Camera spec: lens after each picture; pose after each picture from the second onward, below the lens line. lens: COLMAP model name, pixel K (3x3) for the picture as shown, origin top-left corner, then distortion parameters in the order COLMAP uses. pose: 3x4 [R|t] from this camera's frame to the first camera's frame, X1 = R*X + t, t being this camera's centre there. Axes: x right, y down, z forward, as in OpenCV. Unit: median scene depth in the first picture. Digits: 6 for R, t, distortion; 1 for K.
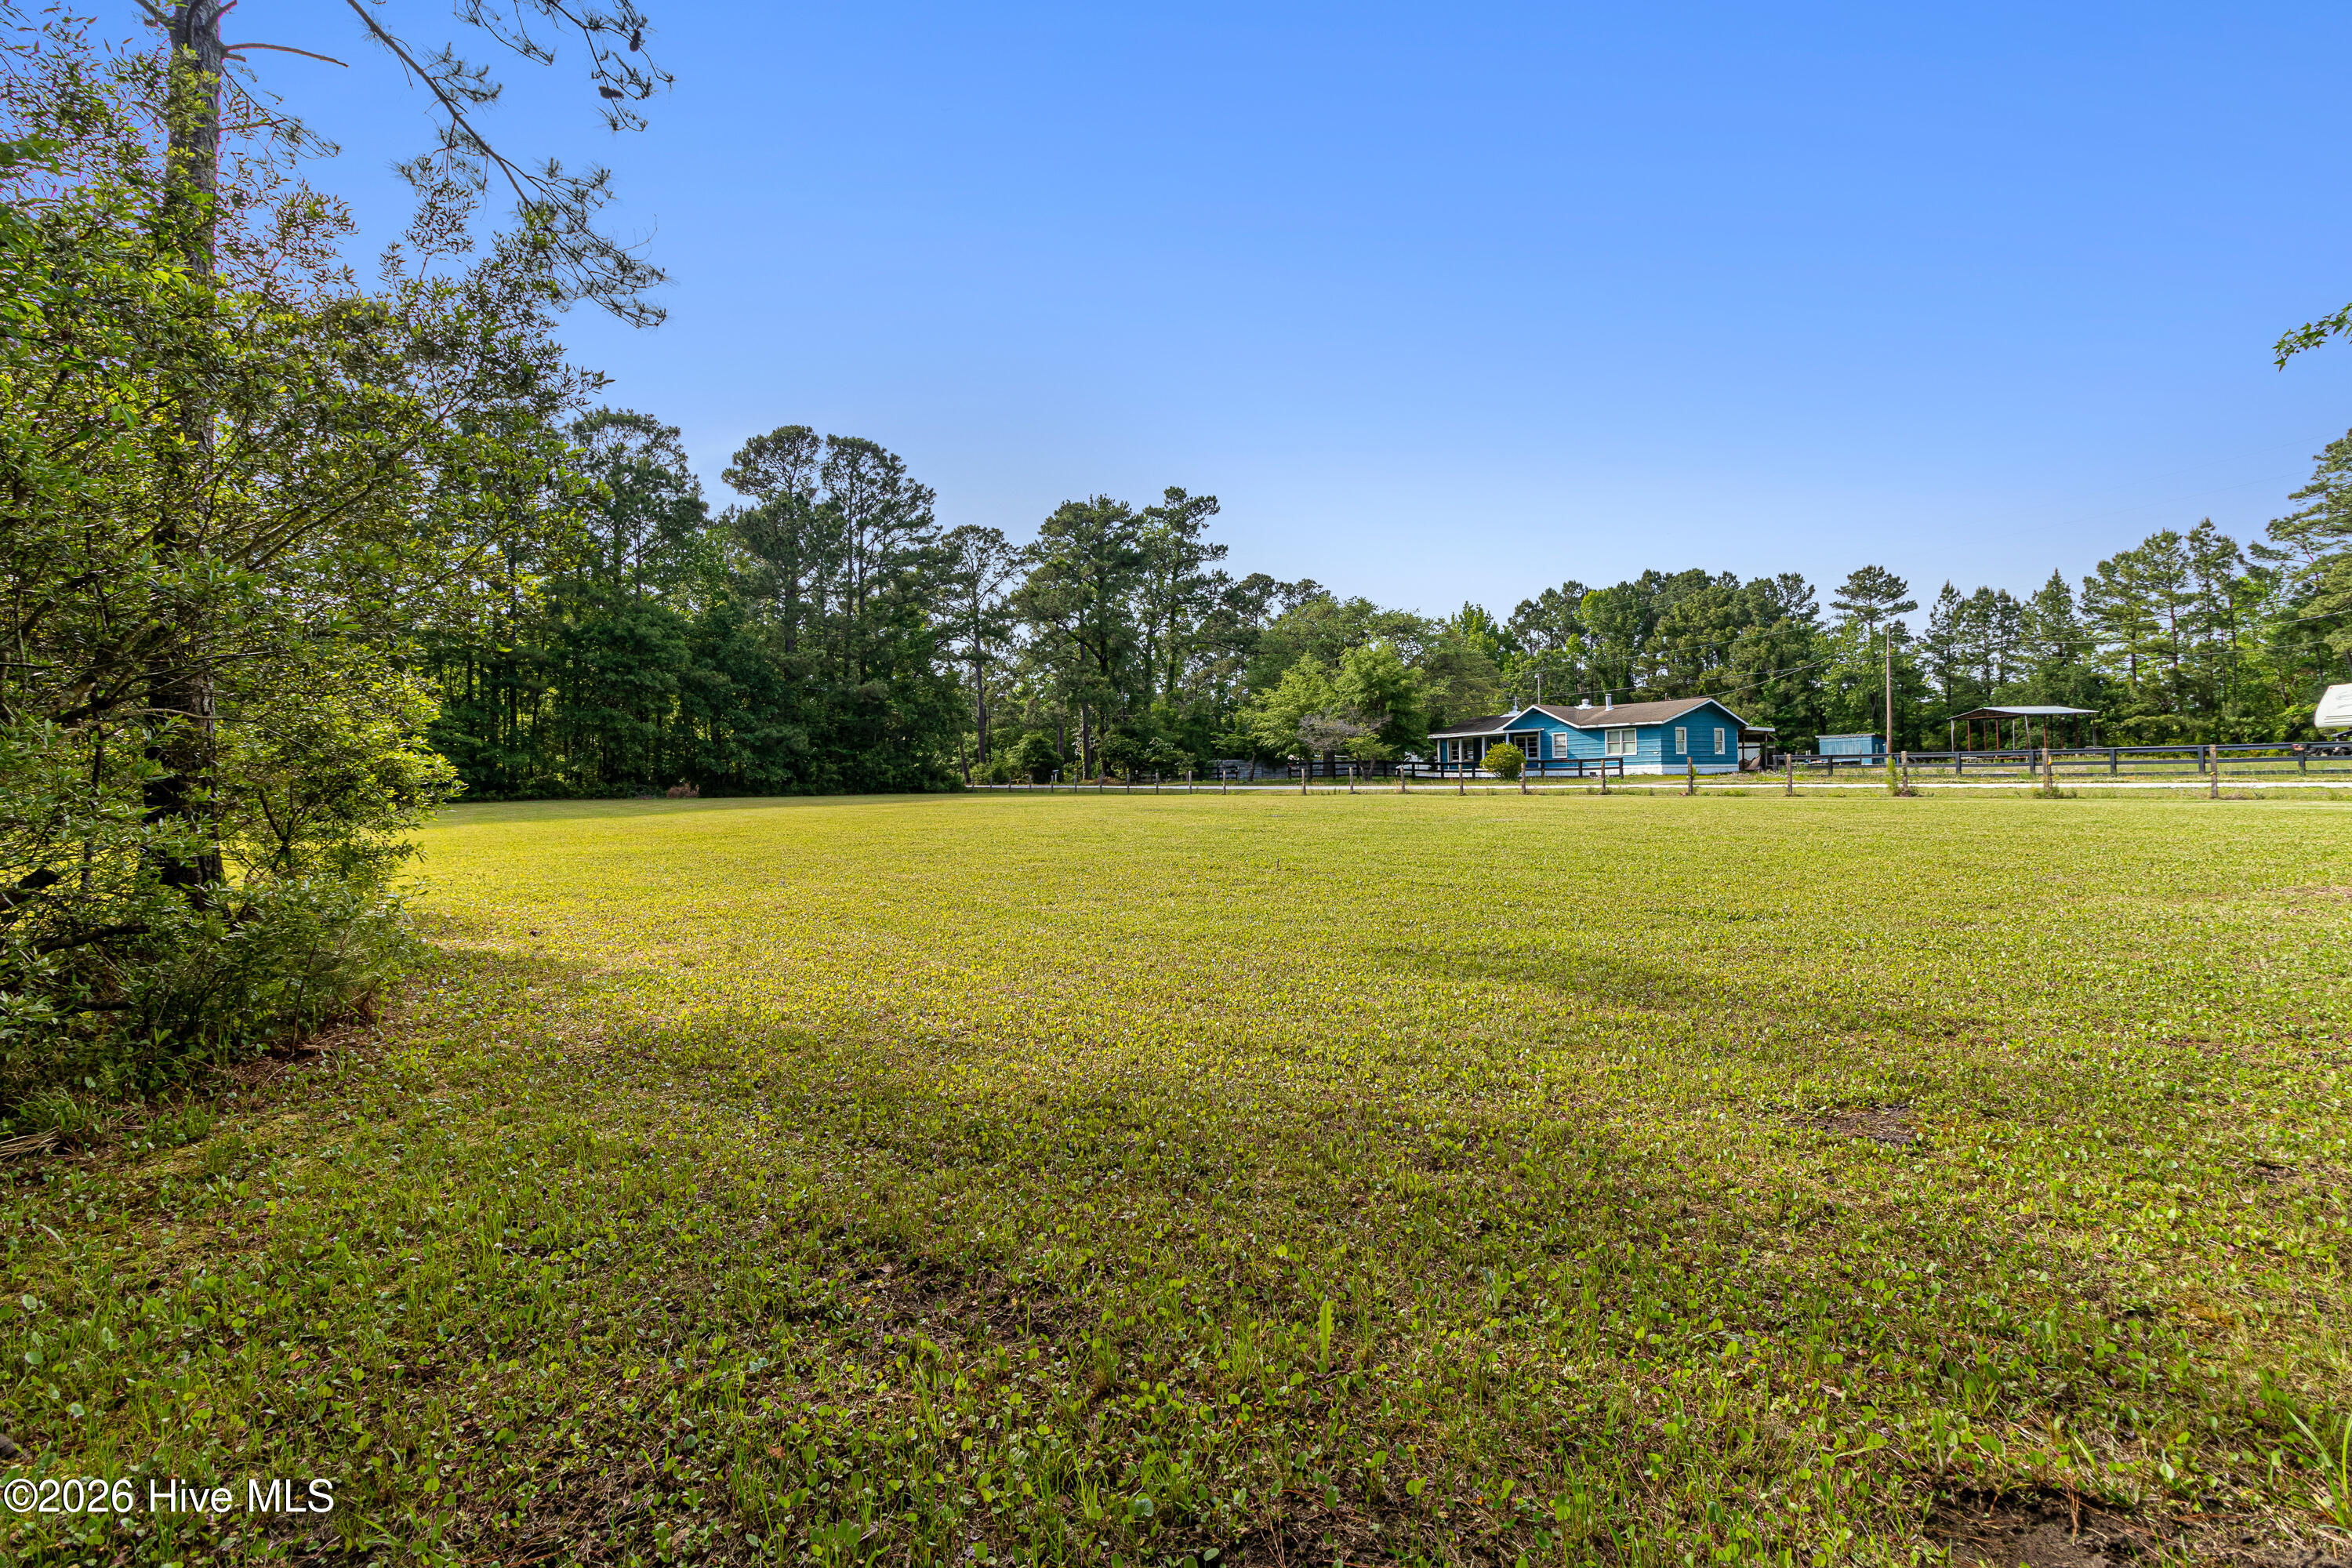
lens RADIAL K [[1112.9, 0, 1171.0], [0, 1112.9, 780.1], [0, 0, 1]] dist [0.002691, 0.000895]
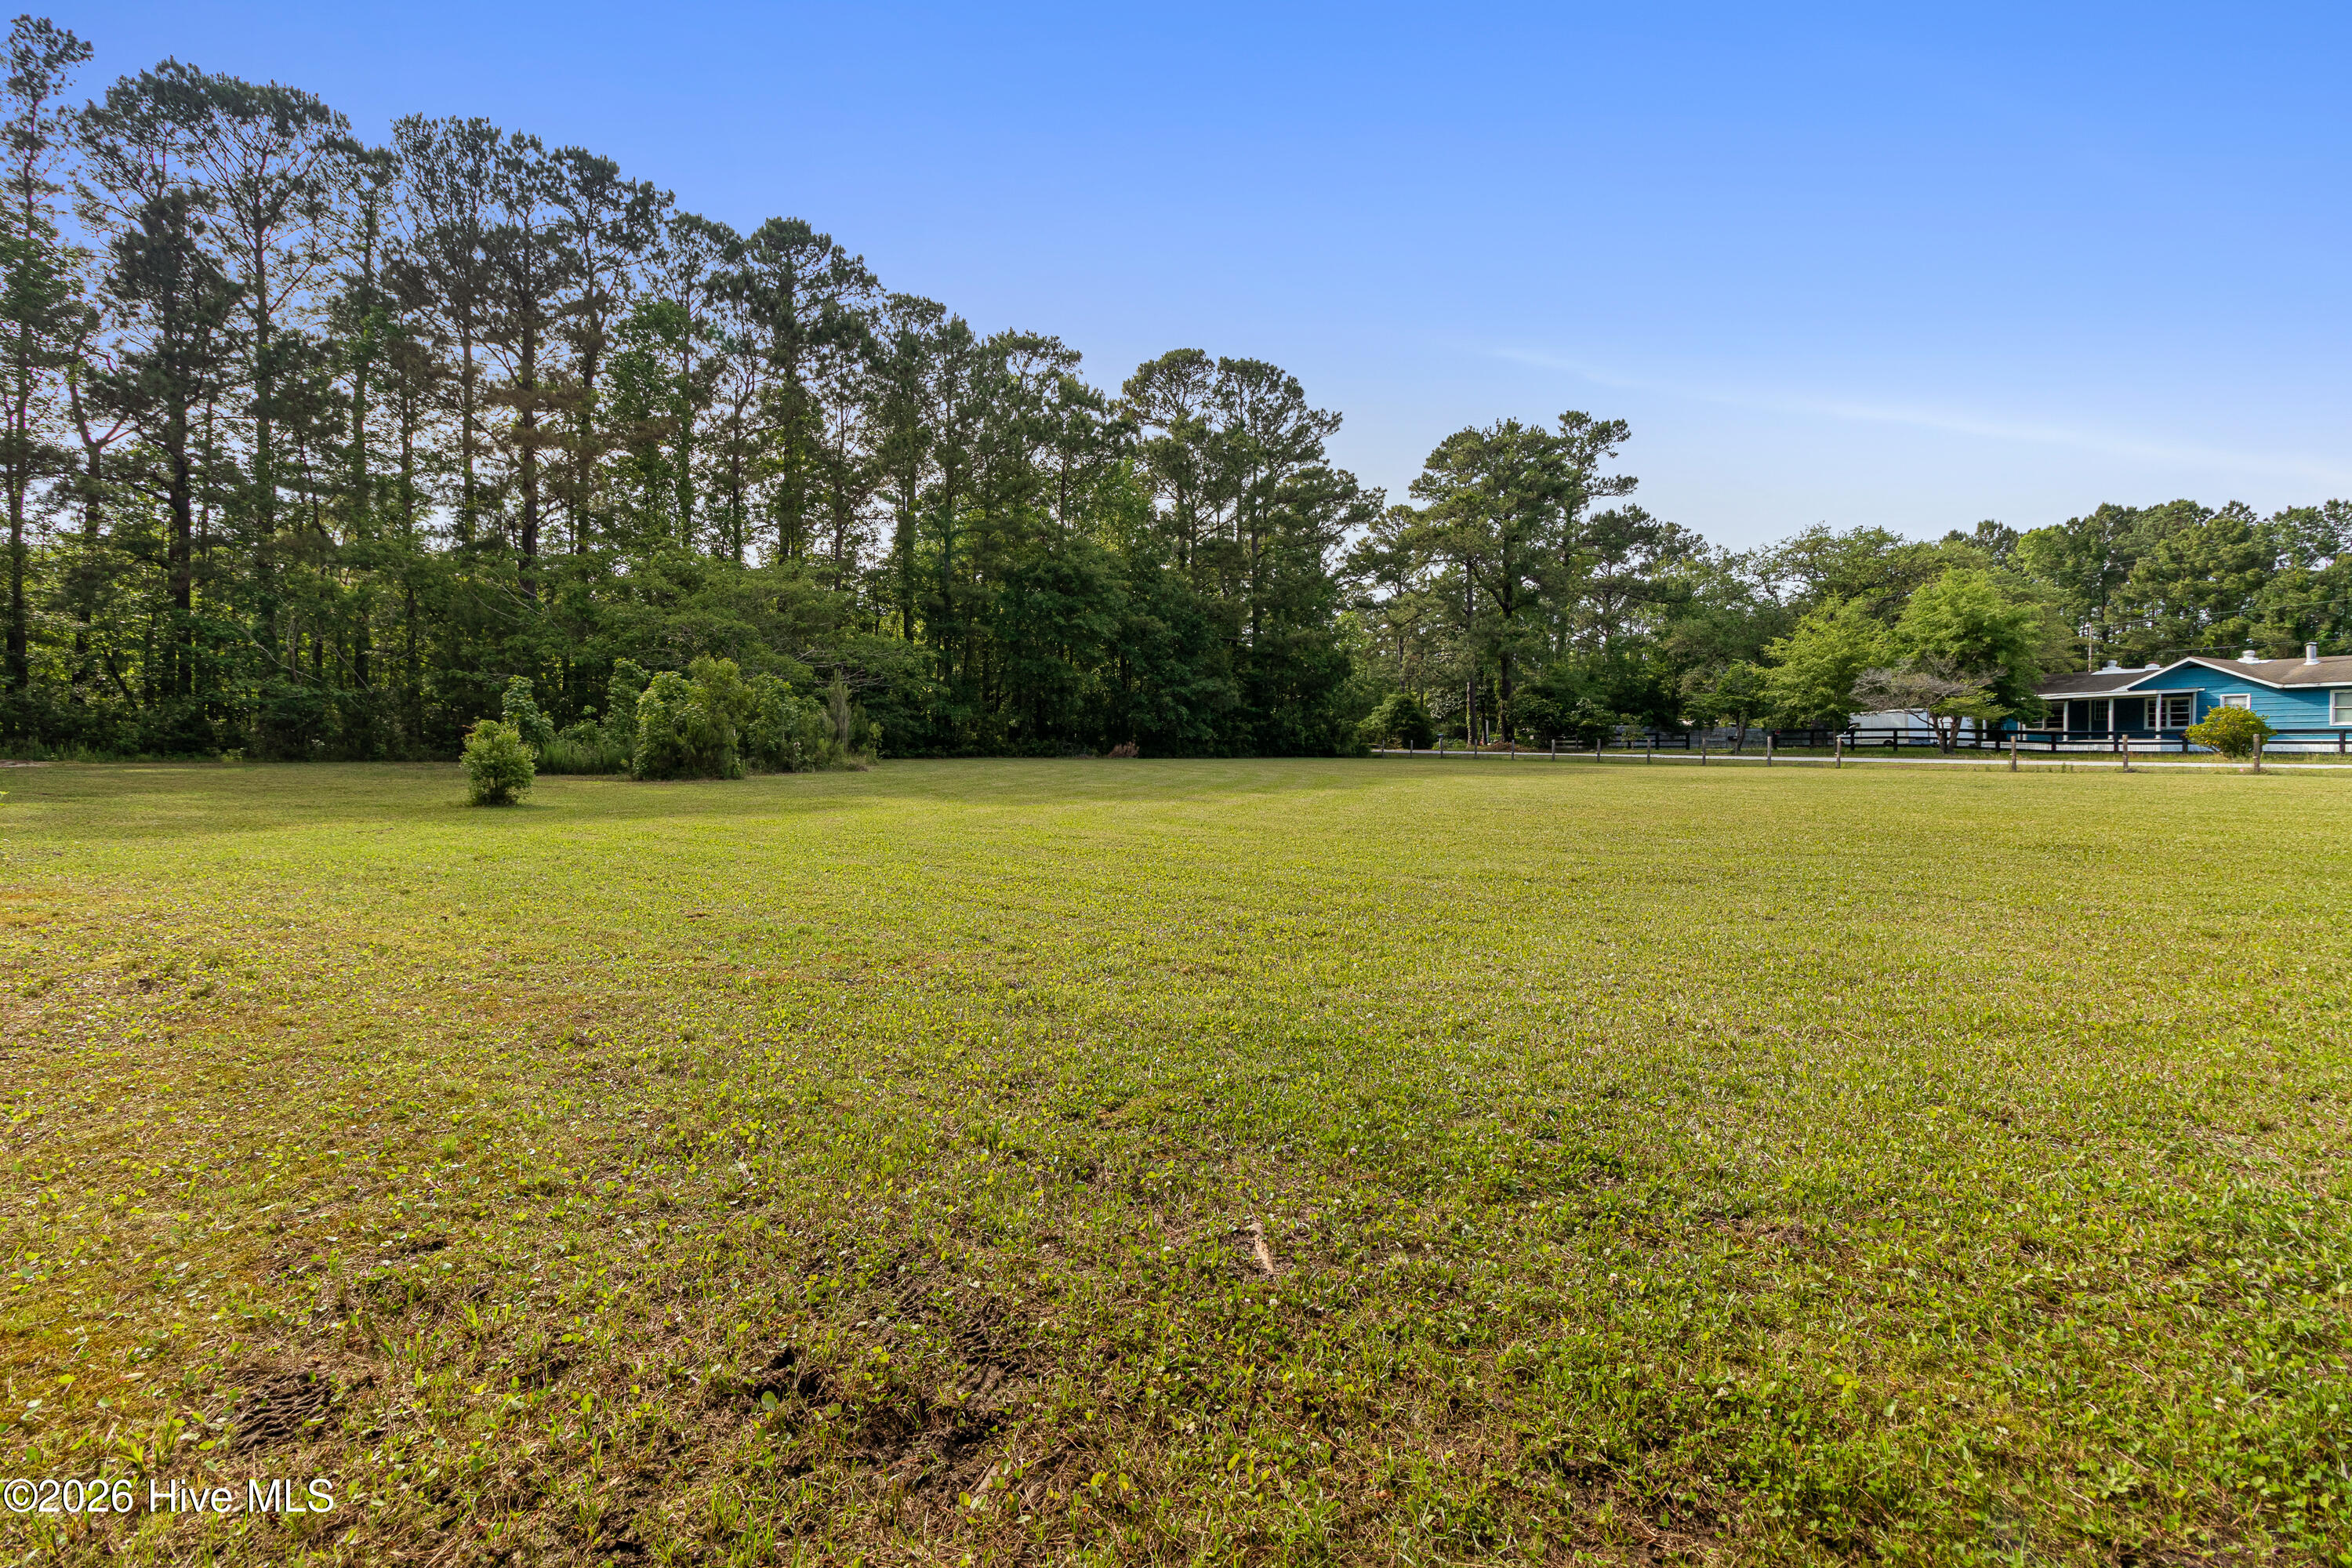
lens RADIAL K [[1112.9, 0, 1181.6], [0, 1112.9, 784.0], [0, 0, 1]] dist [0.002691, 0.000895]
pose [[0.983601, 0.023470, -0.178825, -0.162027], [-0.017247, 0.999193, 0.036272, 0.002483], [0.179532, -0.032593, 0.983212, 0.092492]]
